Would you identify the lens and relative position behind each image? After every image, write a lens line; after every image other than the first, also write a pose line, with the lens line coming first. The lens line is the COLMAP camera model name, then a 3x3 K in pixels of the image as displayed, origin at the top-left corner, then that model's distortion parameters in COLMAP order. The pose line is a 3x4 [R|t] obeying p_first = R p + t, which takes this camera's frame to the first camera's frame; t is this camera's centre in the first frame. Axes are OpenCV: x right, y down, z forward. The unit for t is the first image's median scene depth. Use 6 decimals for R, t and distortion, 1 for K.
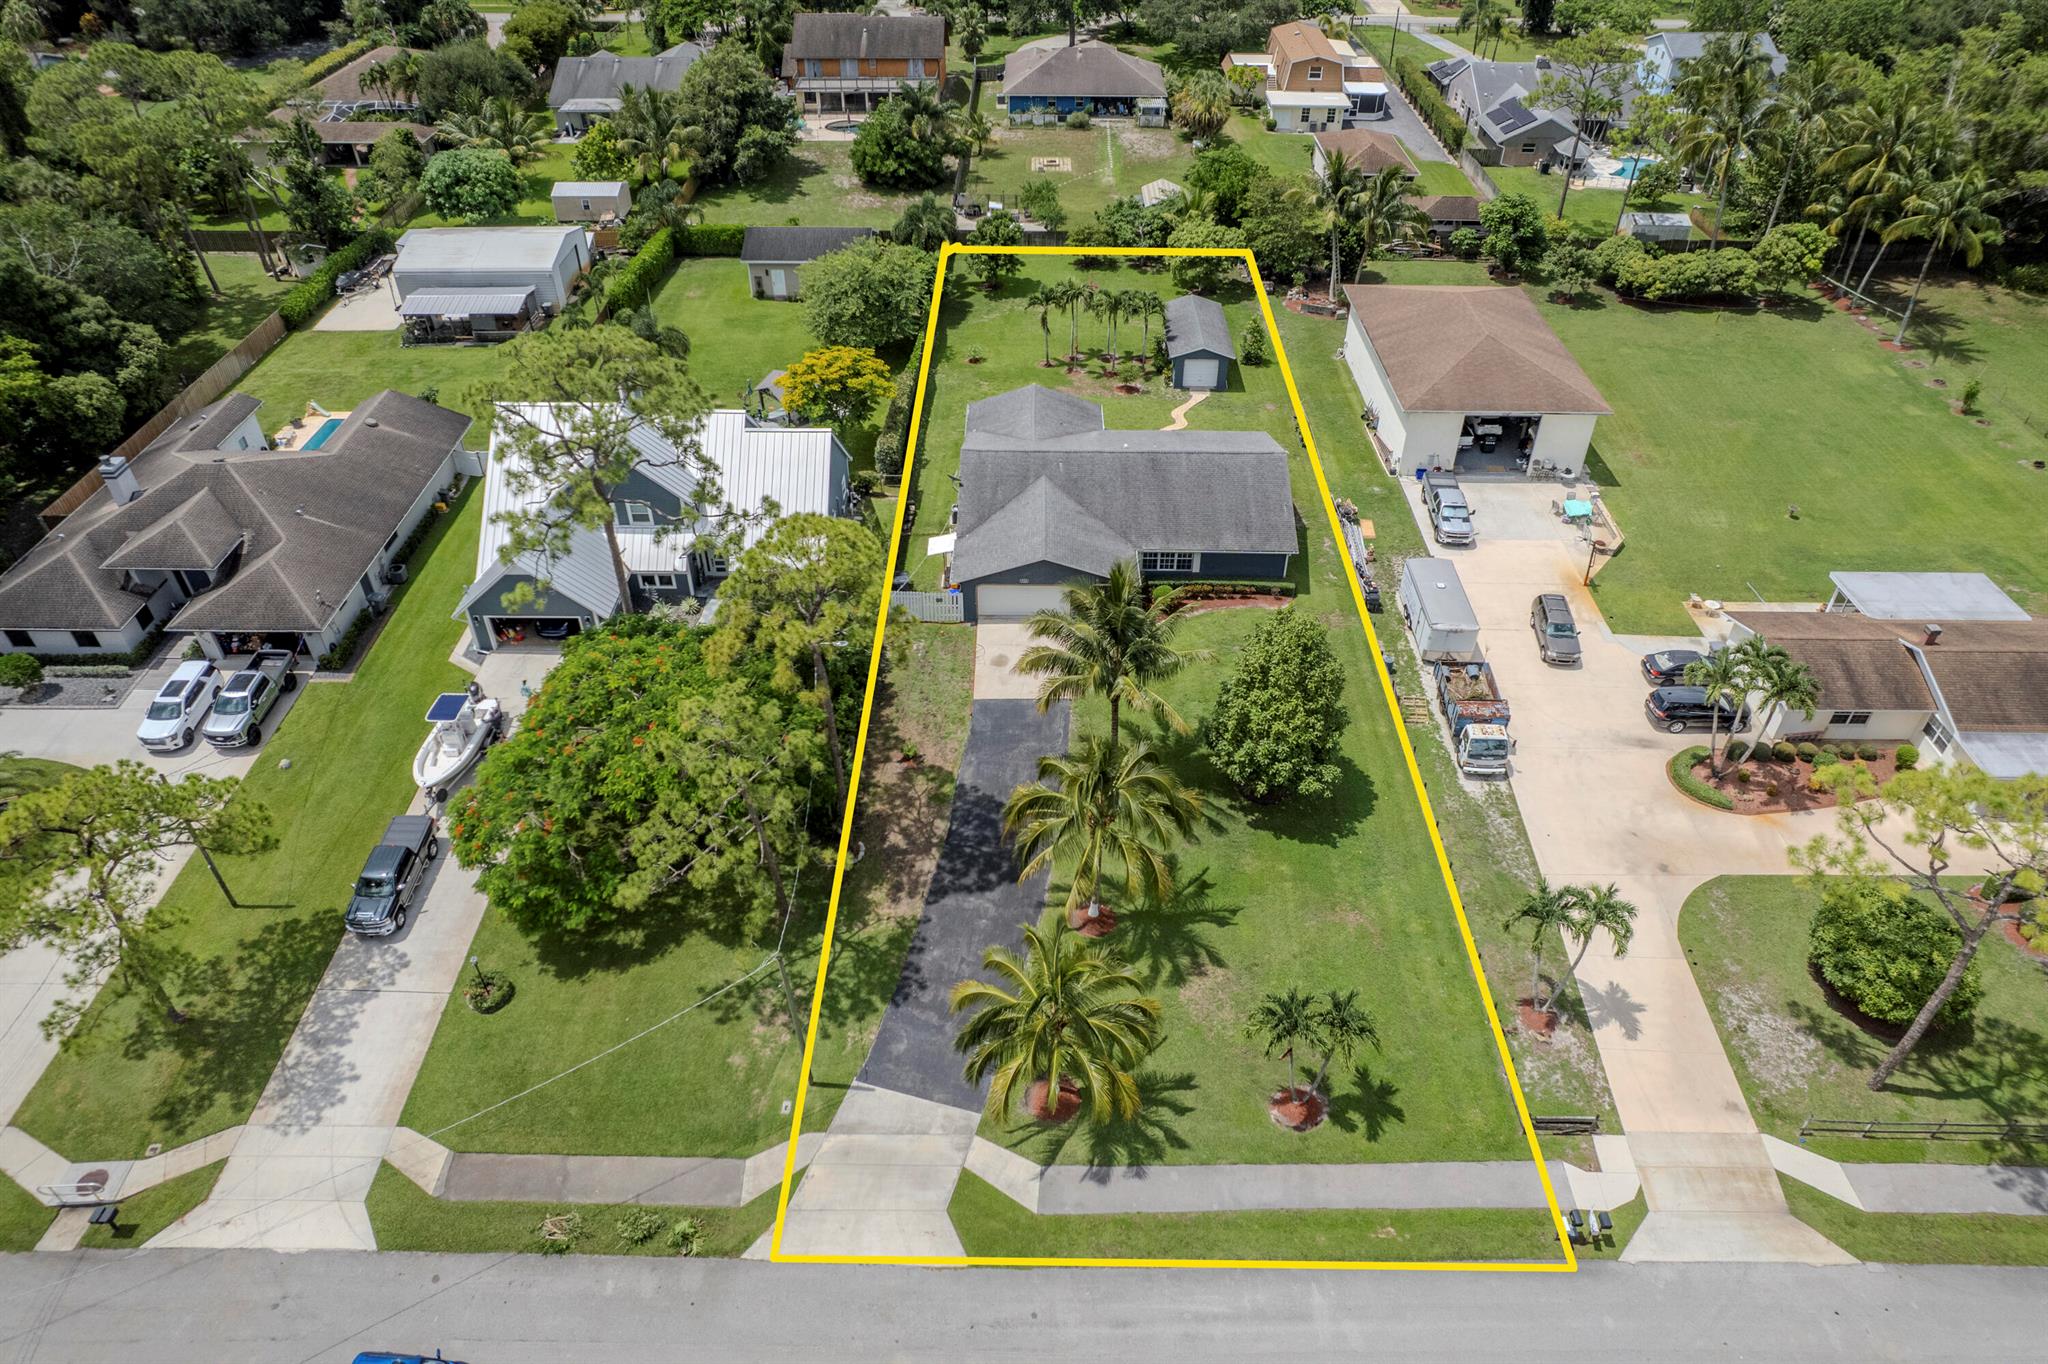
lens RADIAL K [[1287.6, 0, 1024.0], [0, 1287.6, 682.0], [0, 0, 1]] dist [-0.099685, 0.073393]
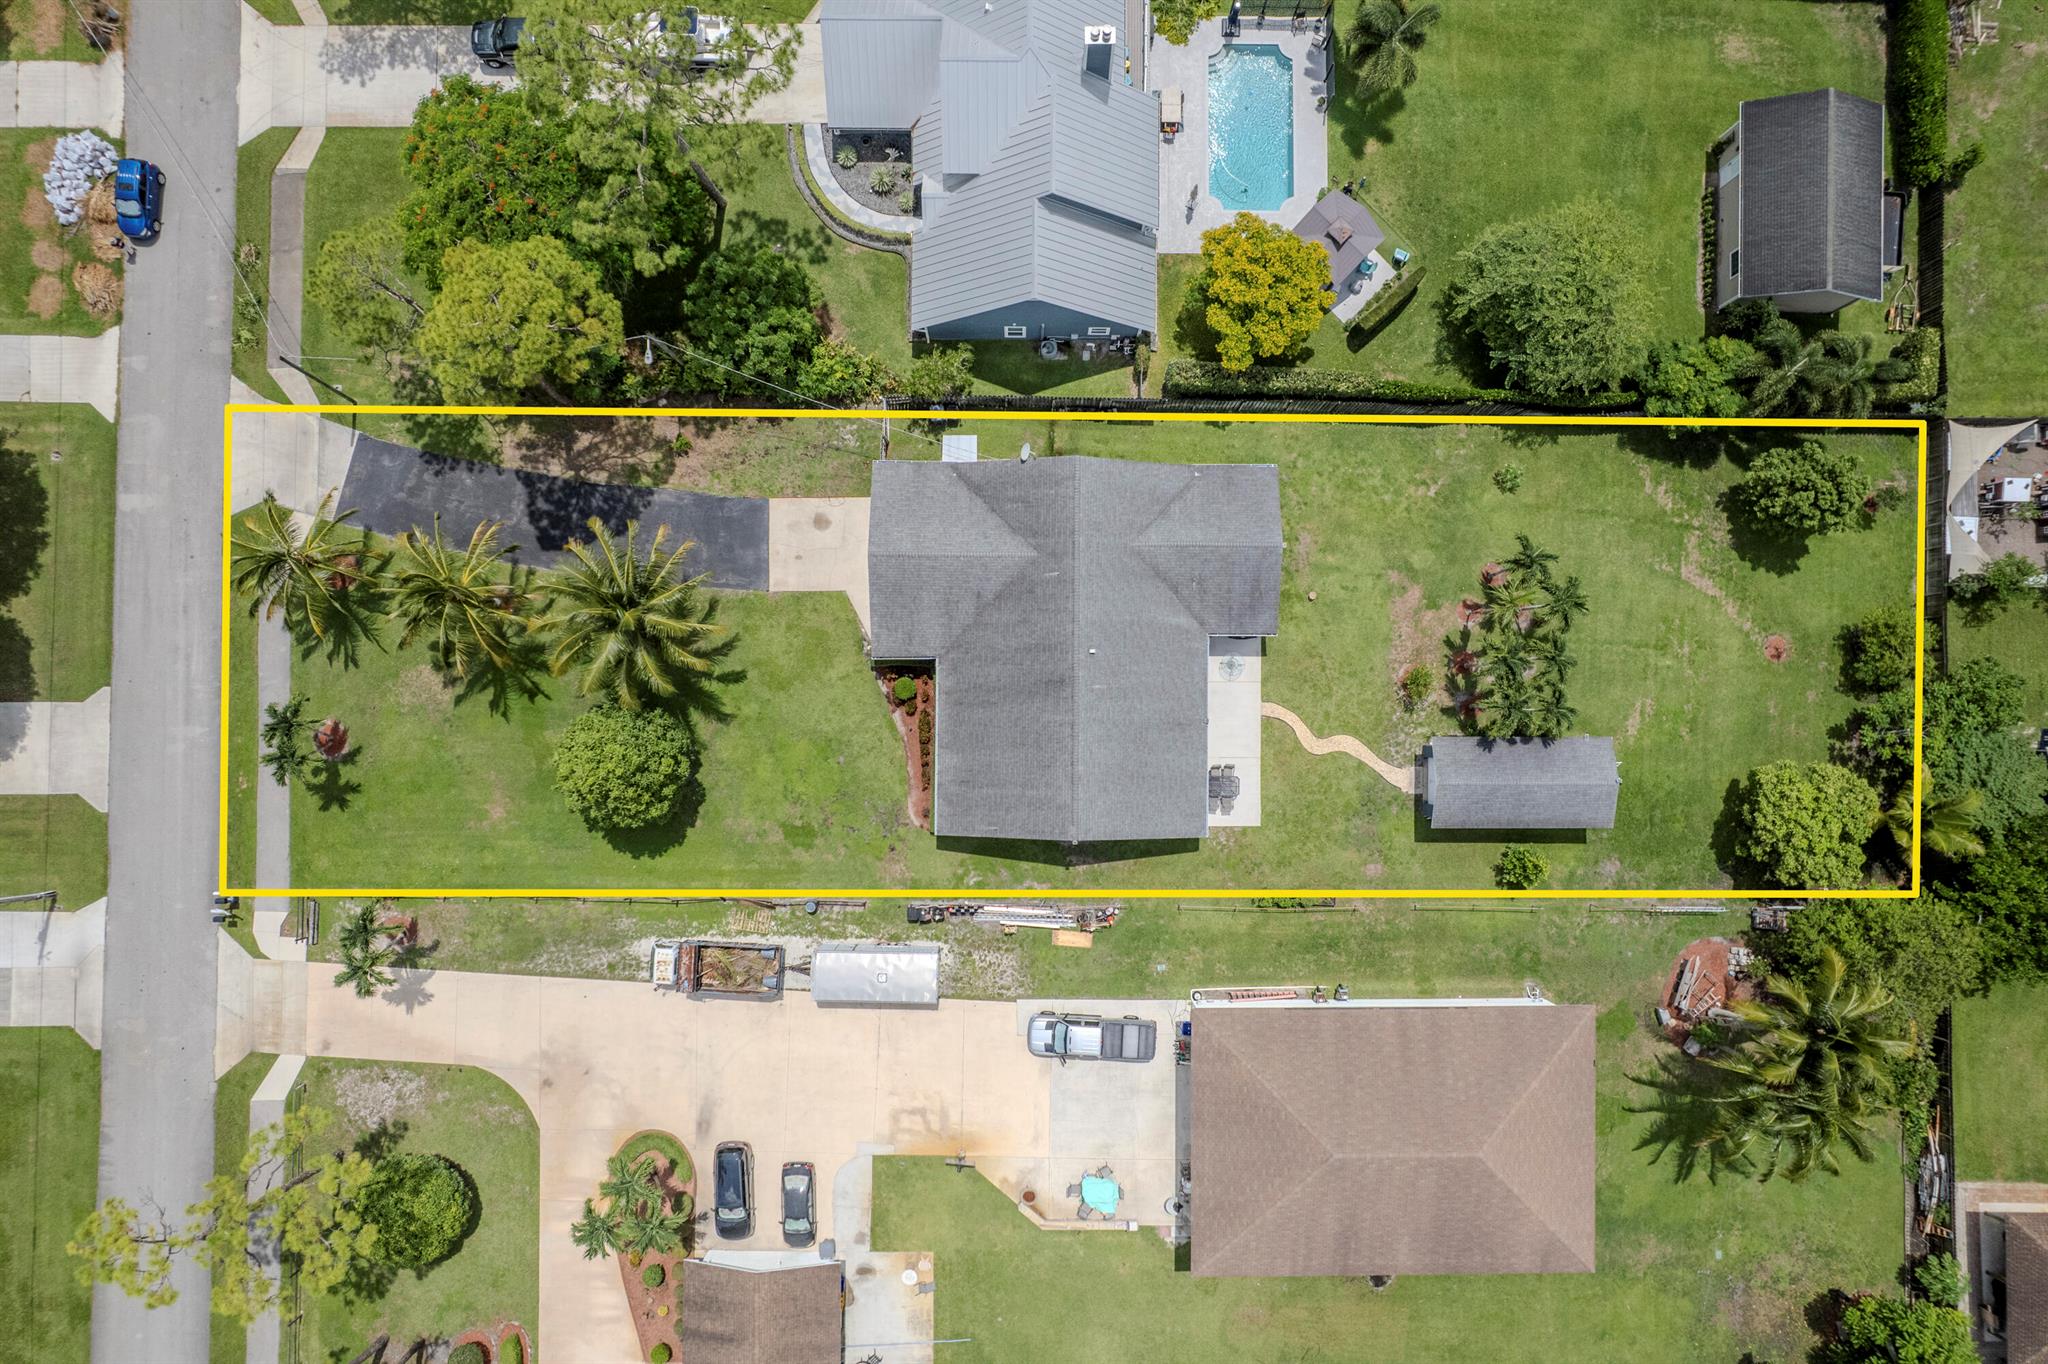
lens RADIAL K [[1287.6, 0, 1024.0], [0, 1287.6, 682.0], [0, 0, 1]] dist [-0.099685, 0.073393]
pose [[0.004358, 0.999764, -0.021268, 0.159392], [-0.646250, 0.019046, 0.762888, -1.093134], [0.763113, 0.010420, 0.646181, 0.583198]]
